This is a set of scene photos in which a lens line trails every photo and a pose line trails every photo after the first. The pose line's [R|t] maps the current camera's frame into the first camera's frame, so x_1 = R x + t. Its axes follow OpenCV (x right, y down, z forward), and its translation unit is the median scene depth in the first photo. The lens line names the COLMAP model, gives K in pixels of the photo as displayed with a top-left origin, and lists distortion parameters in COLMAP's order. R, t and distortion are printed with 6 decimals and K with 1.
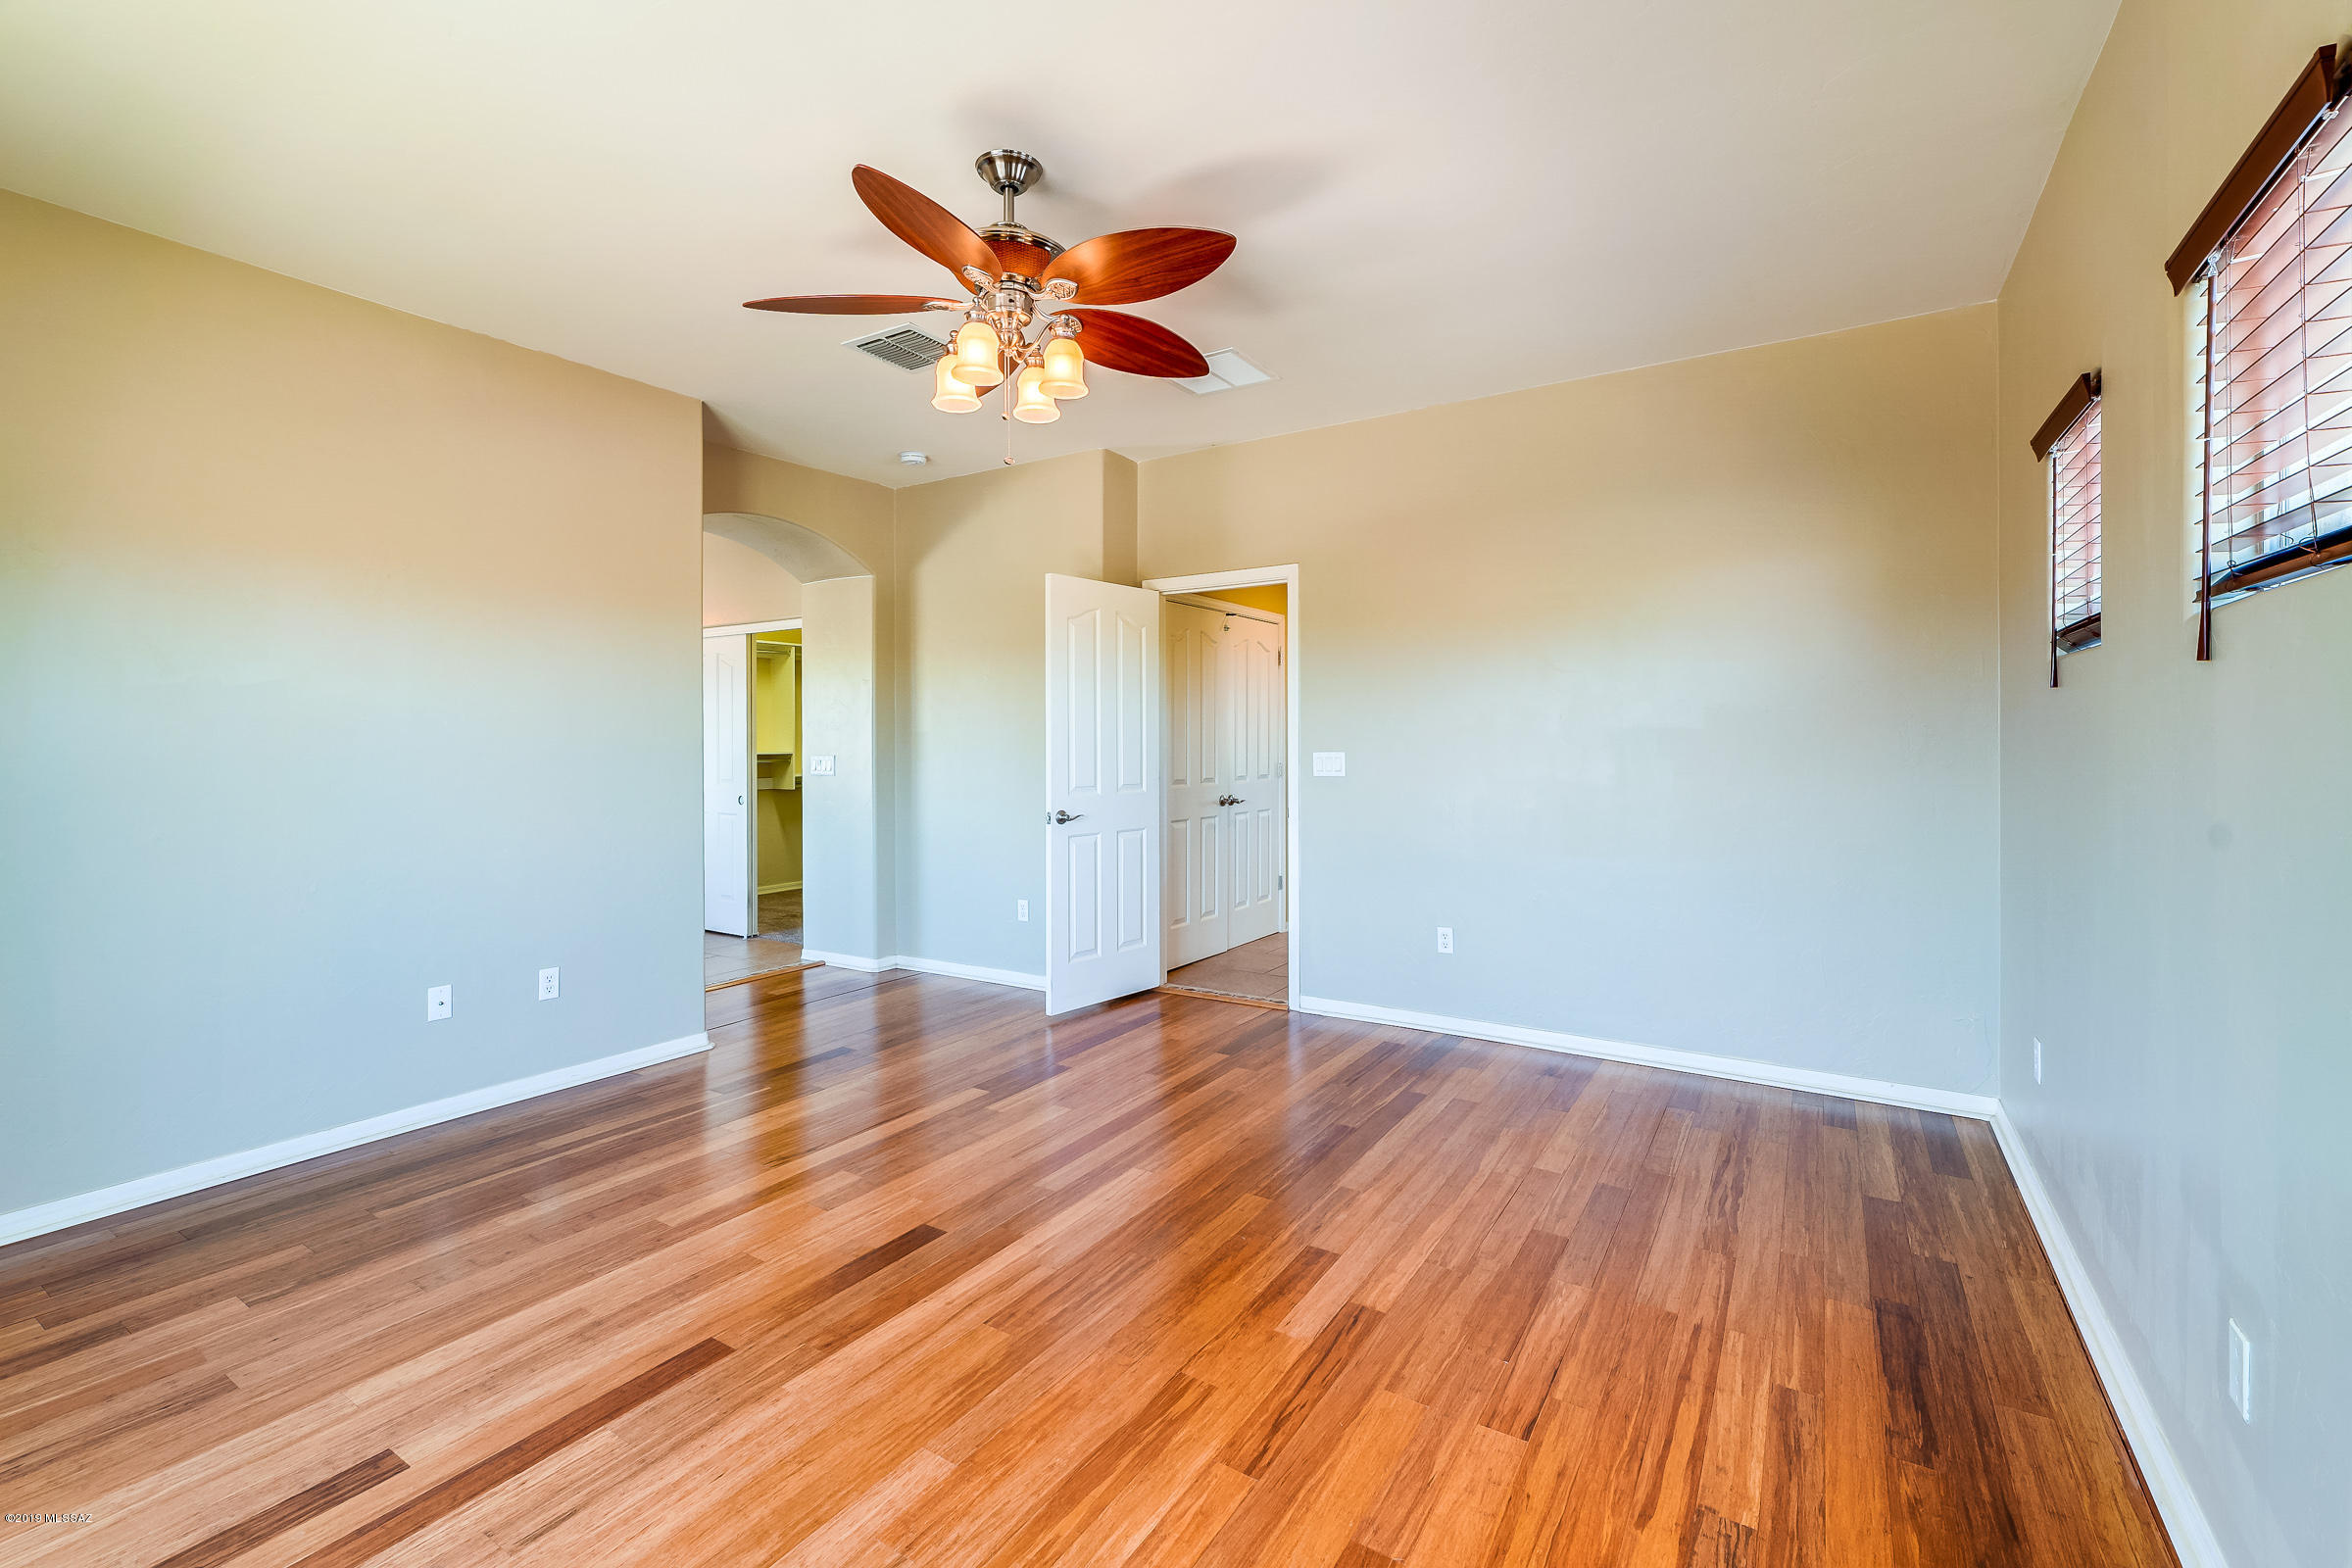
lens RADIAL K [[978.5, 0, 1168.1], [0, 978.5, 793.8], [0, 0, 1]] dist [-0.001442, -0.000178]
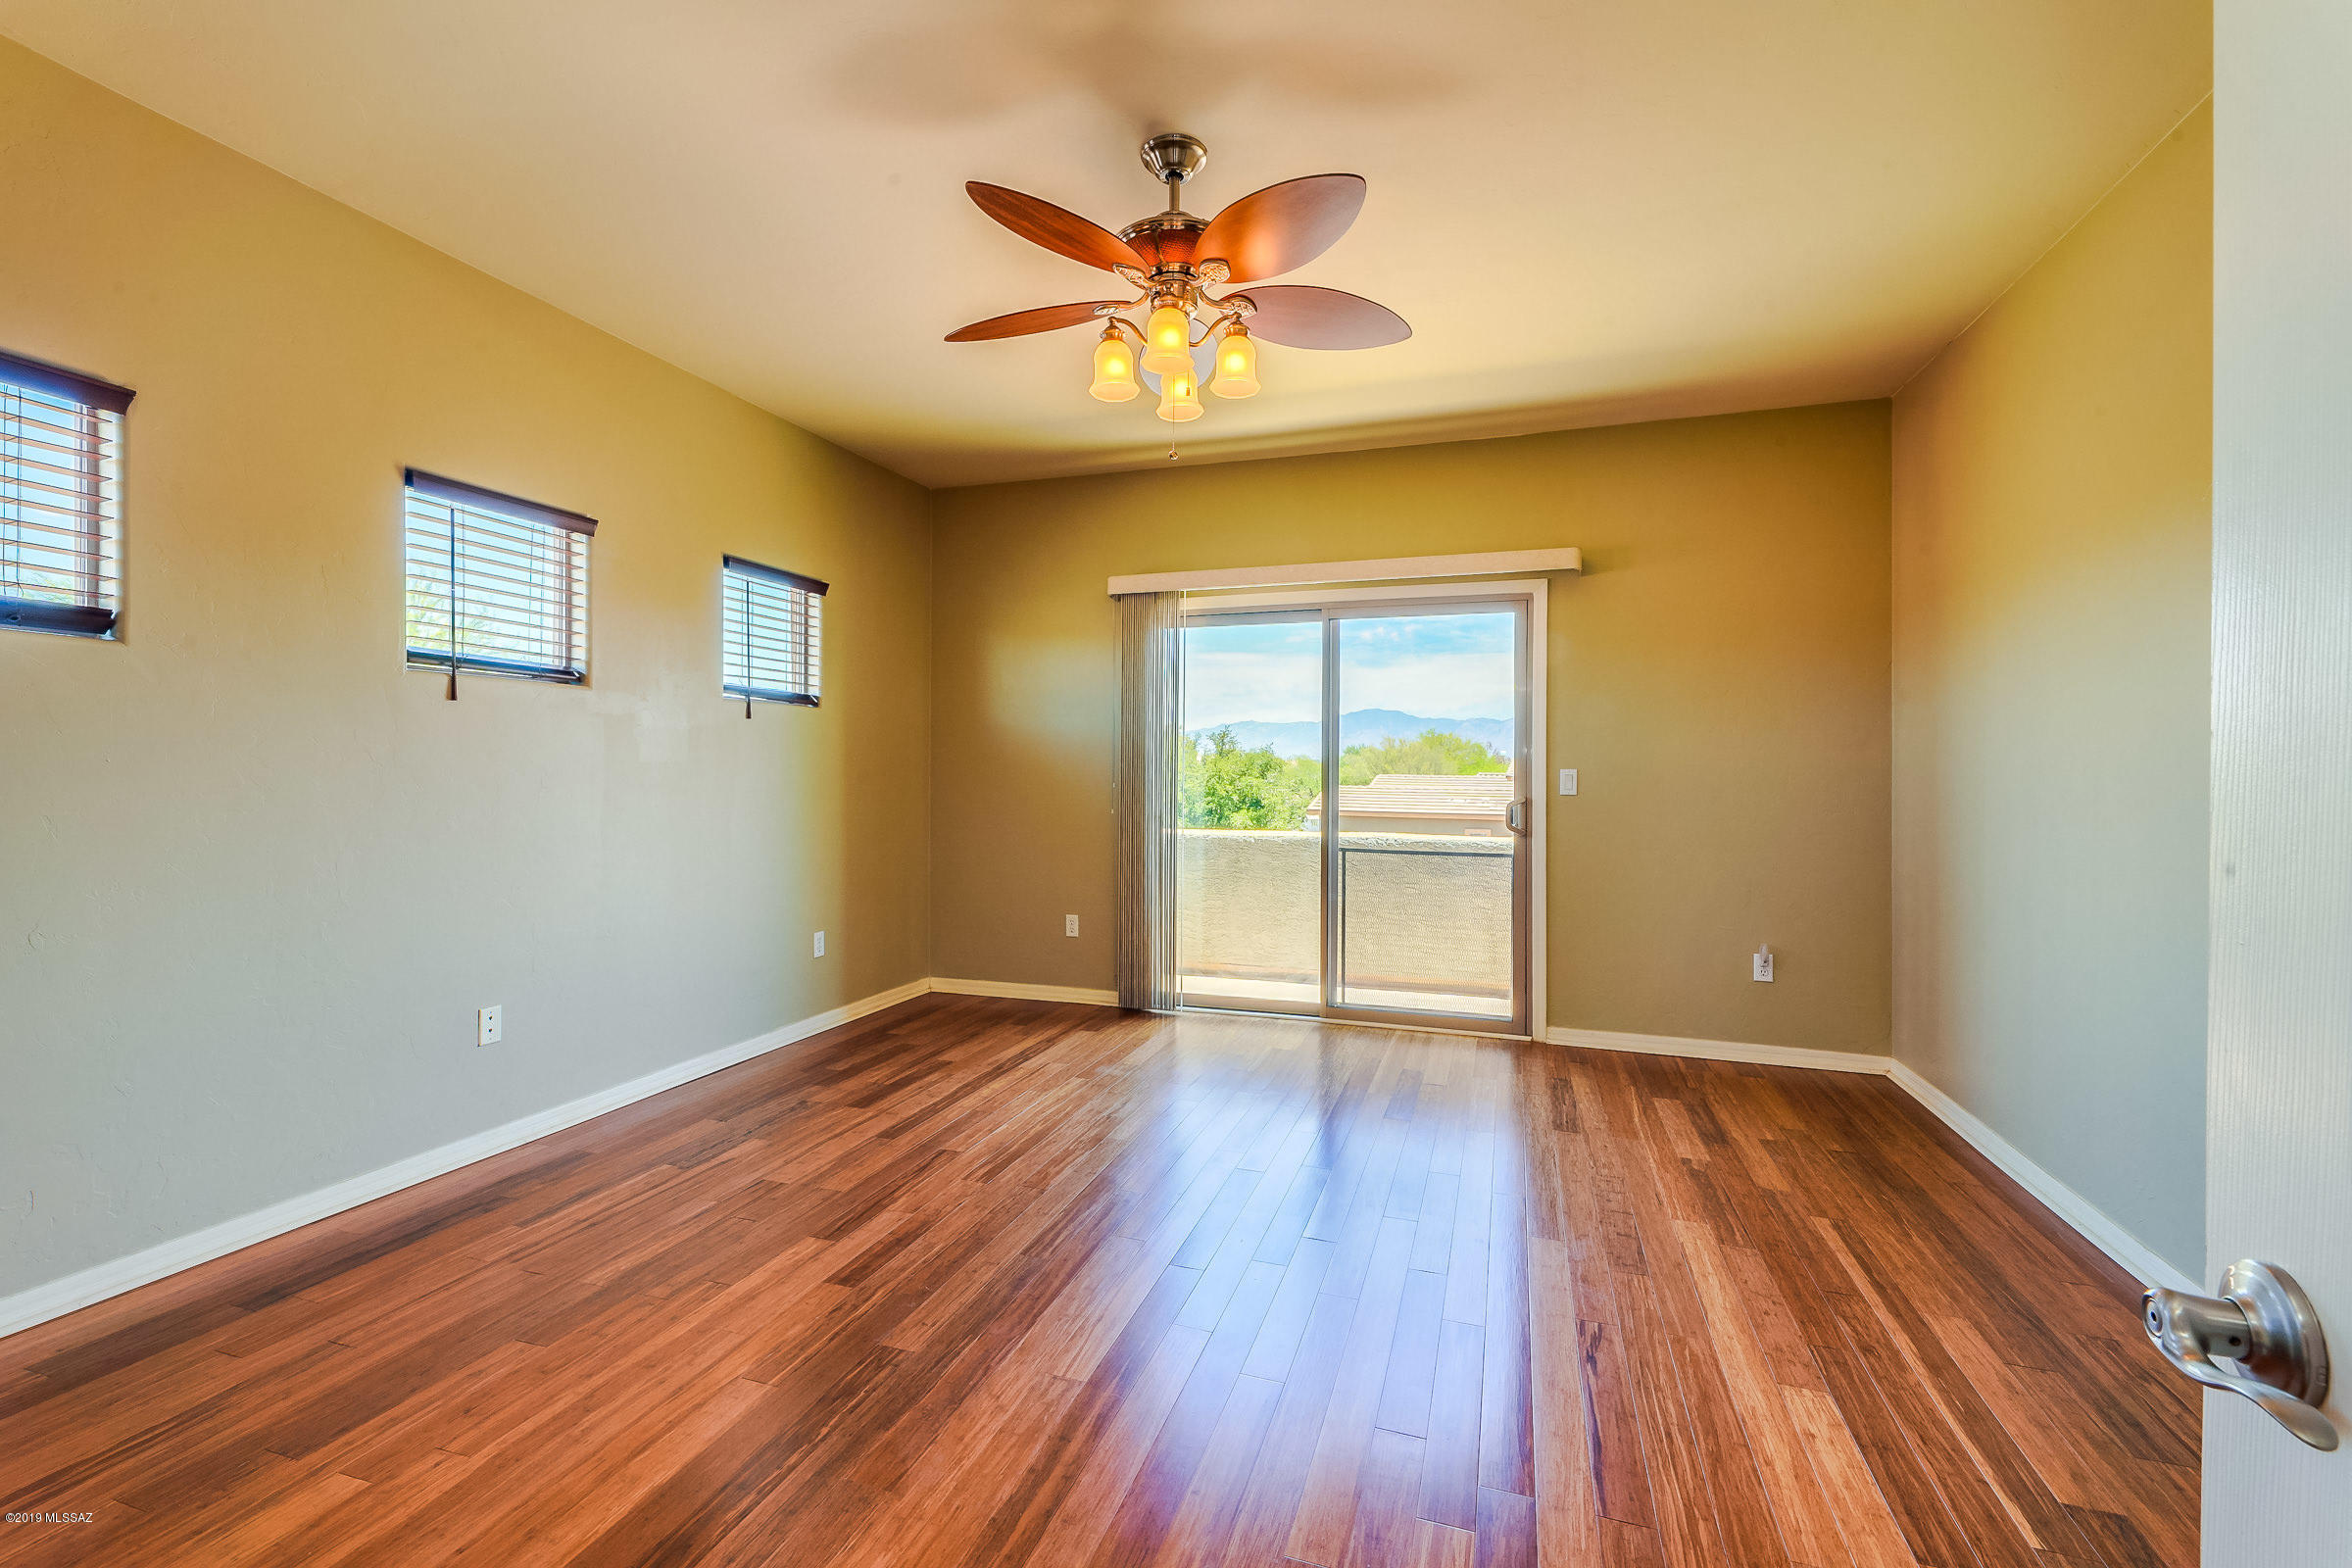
lens RADIAL K [[976.1, 0, 1201.0], [0, 976.1, 755.4], [0, 0, 1]] dist [-0.001505, -0.000250]
pose [[-0.961312, -0.008244, -0.275338, 0.092619], [-0.019543, 0.999074, 0.038321, -0.079081], [0.274768, 0.042220, -0.960583, 2.046112]]
